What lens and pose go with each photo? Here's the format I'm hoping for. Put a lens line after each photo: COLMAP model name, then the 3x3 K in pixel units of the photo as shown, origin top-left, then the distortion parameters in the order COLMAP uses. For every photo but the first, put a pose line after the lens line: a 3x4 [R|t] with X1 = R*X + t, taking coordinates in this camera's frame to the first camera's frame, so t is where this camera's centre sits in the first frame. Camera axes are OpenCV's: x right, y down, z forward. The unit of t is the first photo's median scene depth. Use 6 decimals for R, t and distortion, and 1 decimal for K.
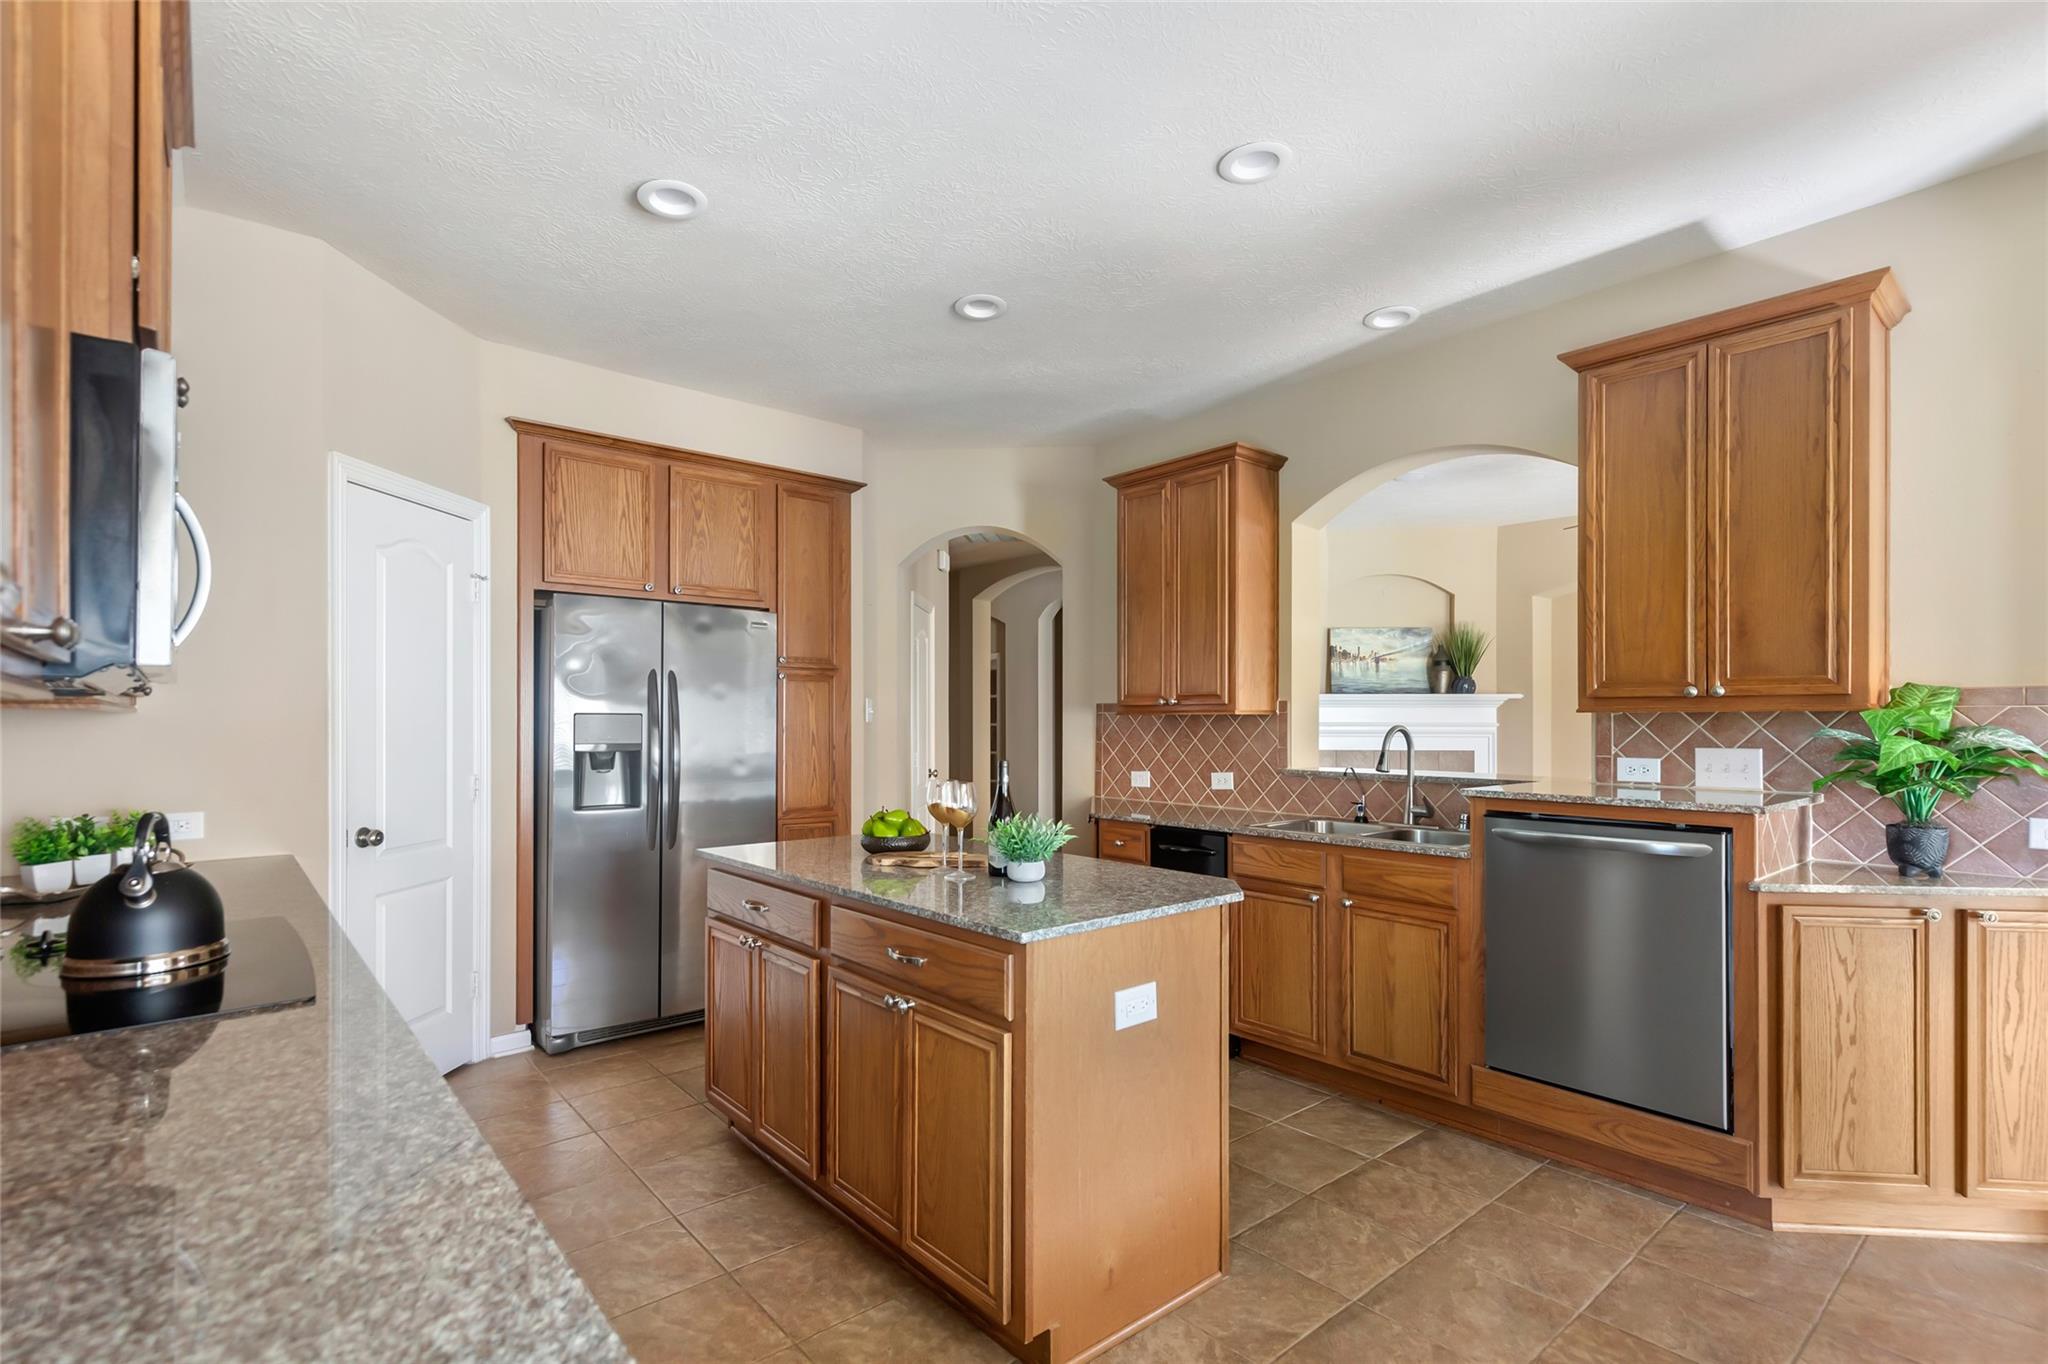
lens RADIAL K [[960.1, 0, 1013.7], [0, 960.1, 713.9], [0, 0, 1]] dist [0.007492, 0.000045]
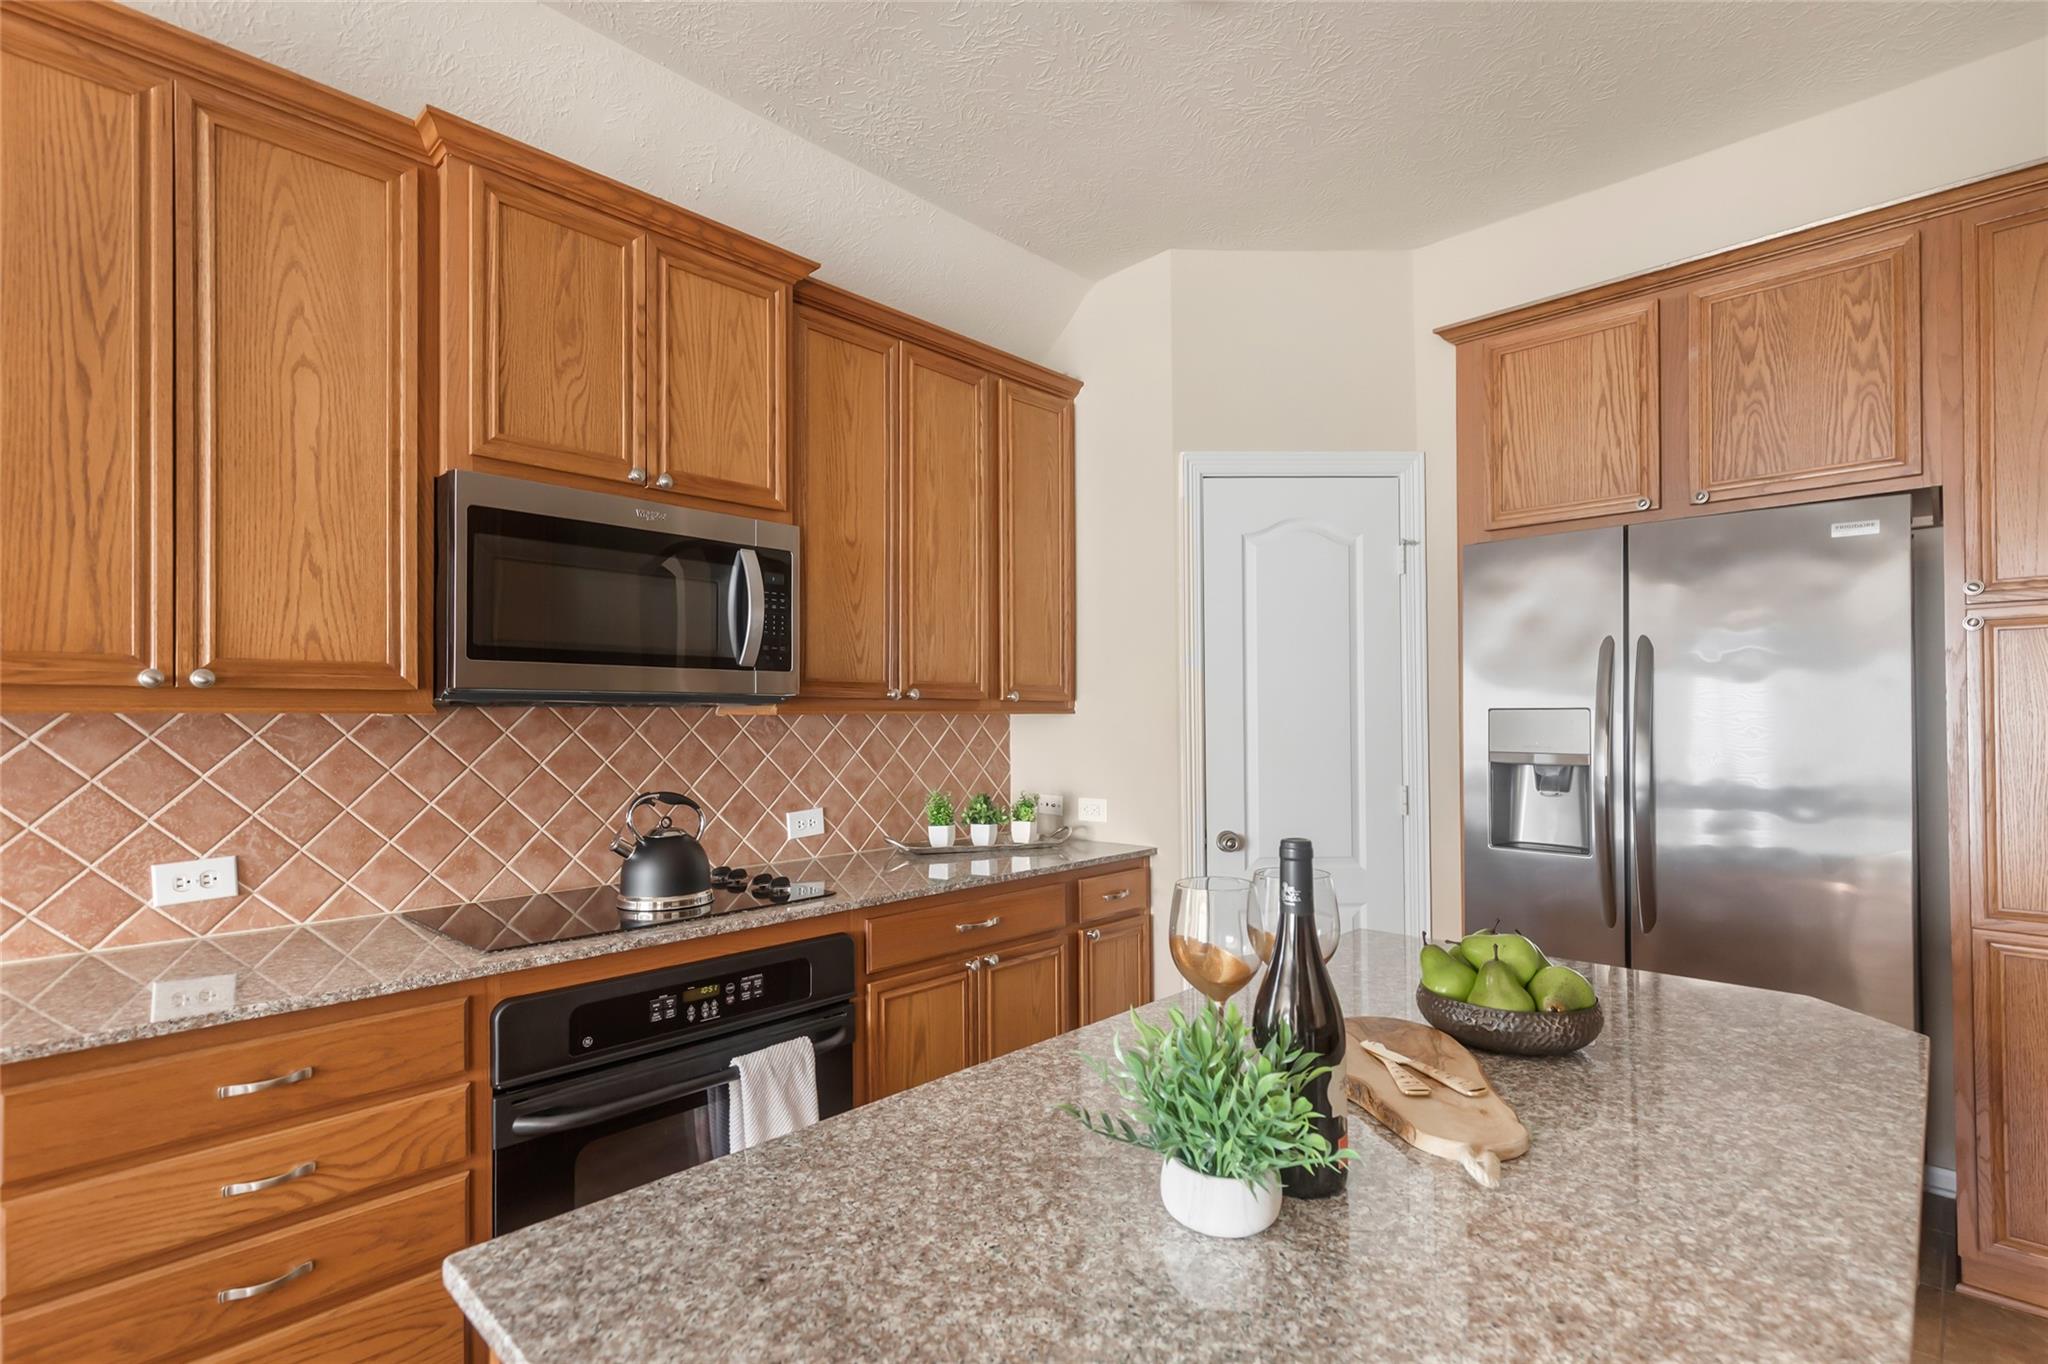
lens RADIAL K [[960.1, 0, 1013.7], [0, 960.1, 713.9], [0, 0, 1]] dist [0.007492, 0.000045]
pose [[0.113161, -0.005946, -0.993559, 0.206320], [0.009136, 0.999946, -0.004944, 0.003571], [0.993535, -0.008518, 0.113210, 0.560384]]
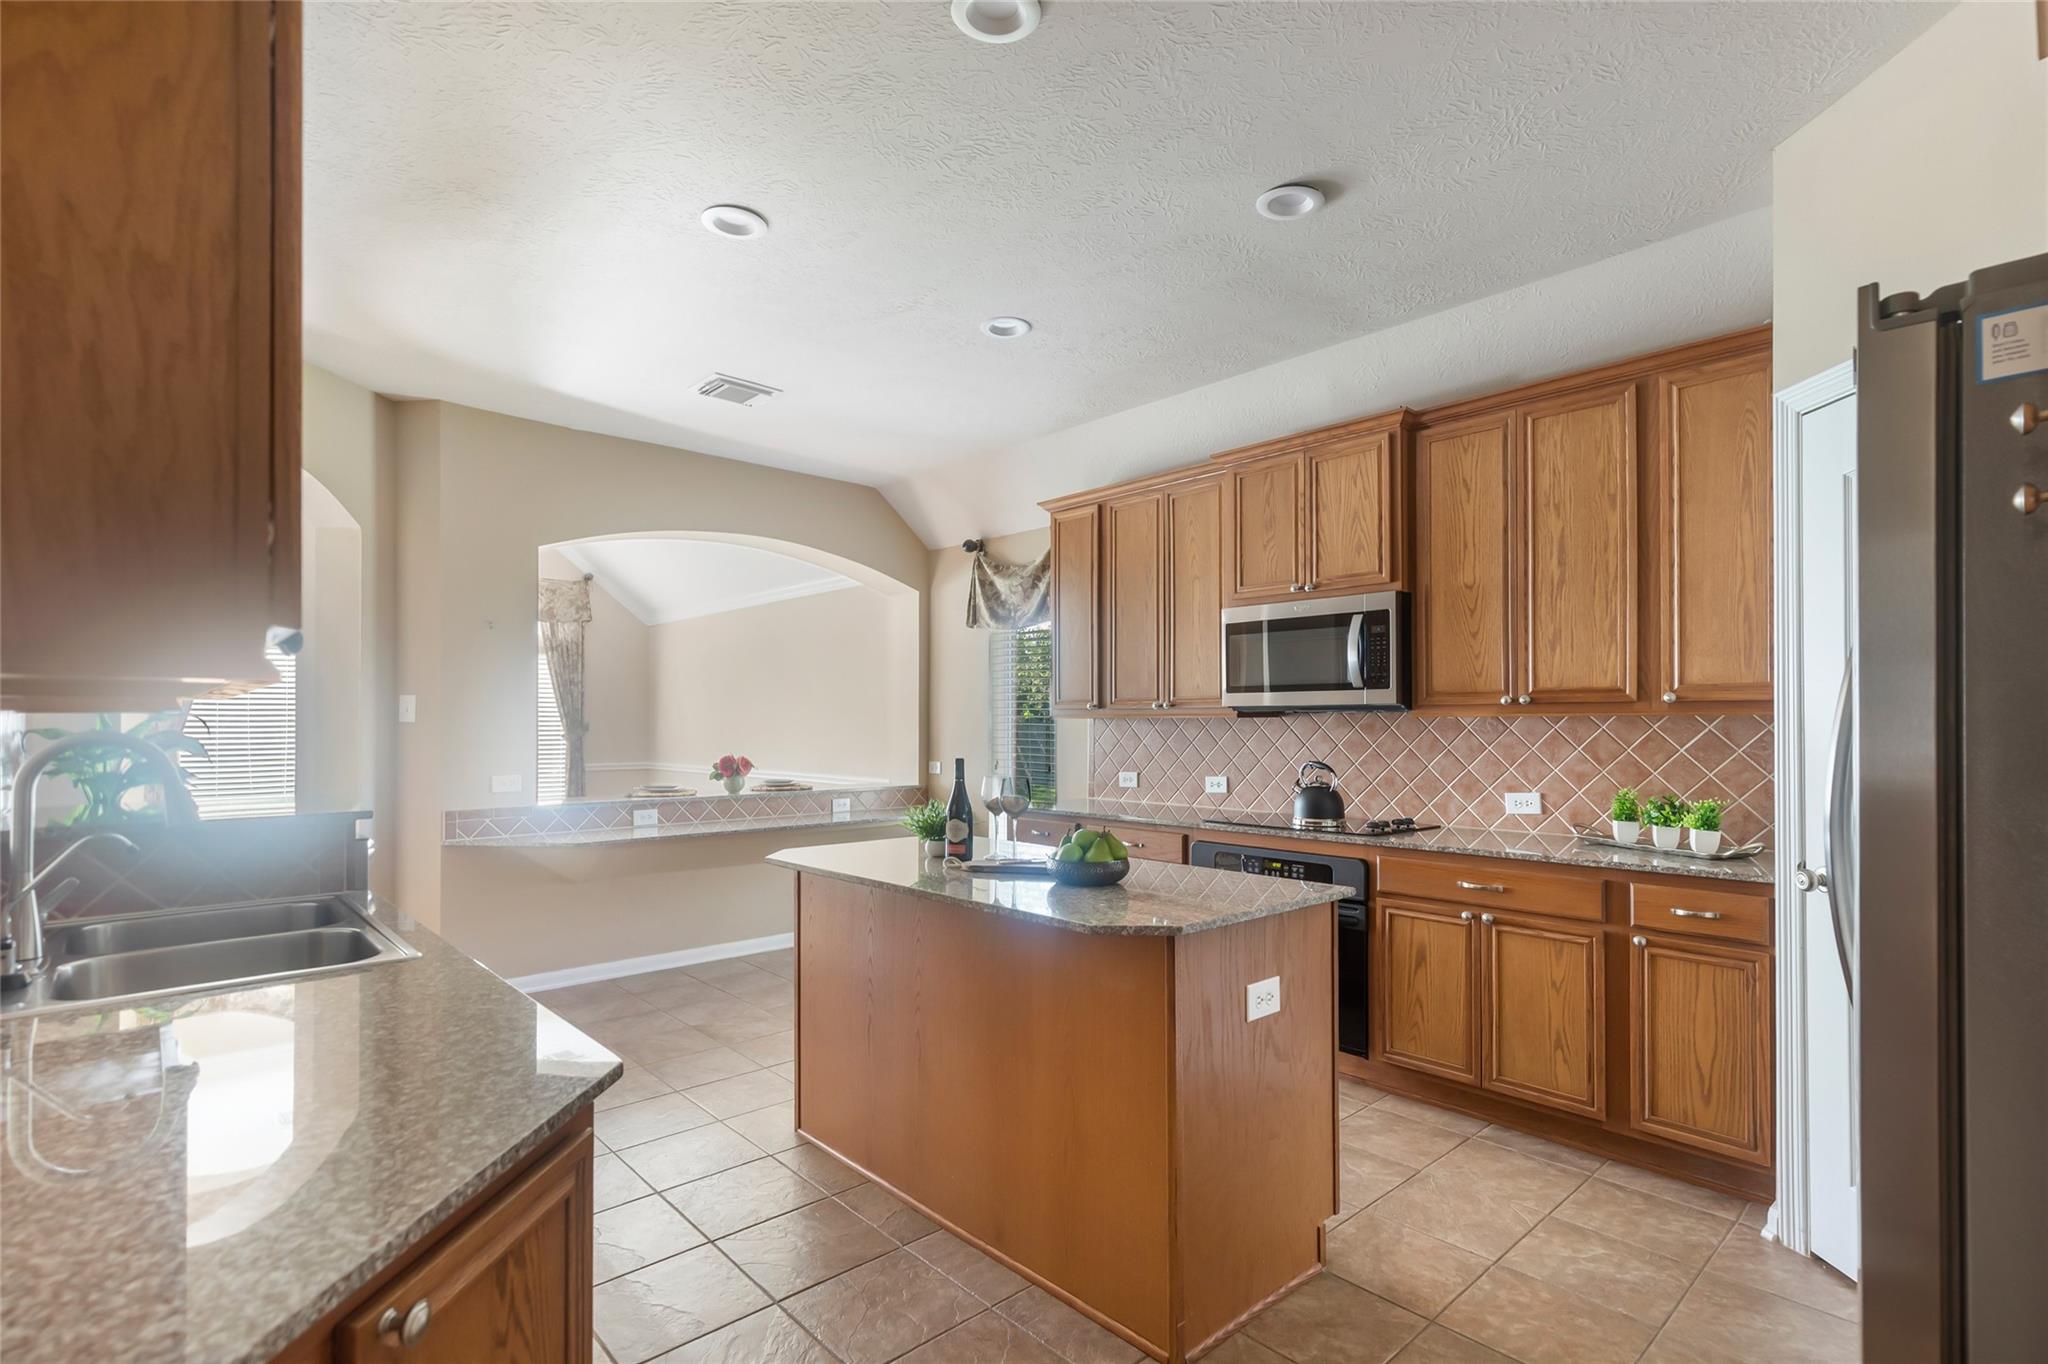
lens RADIAL K [[960.1, 0, 1013.7], [0, 960.1, 713.9], [0, 0, 1]] dist [0.007492, 0.000045]
pose [[-0.999169, 0.001297, -0.040745, -0.022989], [0.001752, 0.999936, -0.011136, 0.006083], [0.040728, -0.011198, -0.999108, 1.404933]]
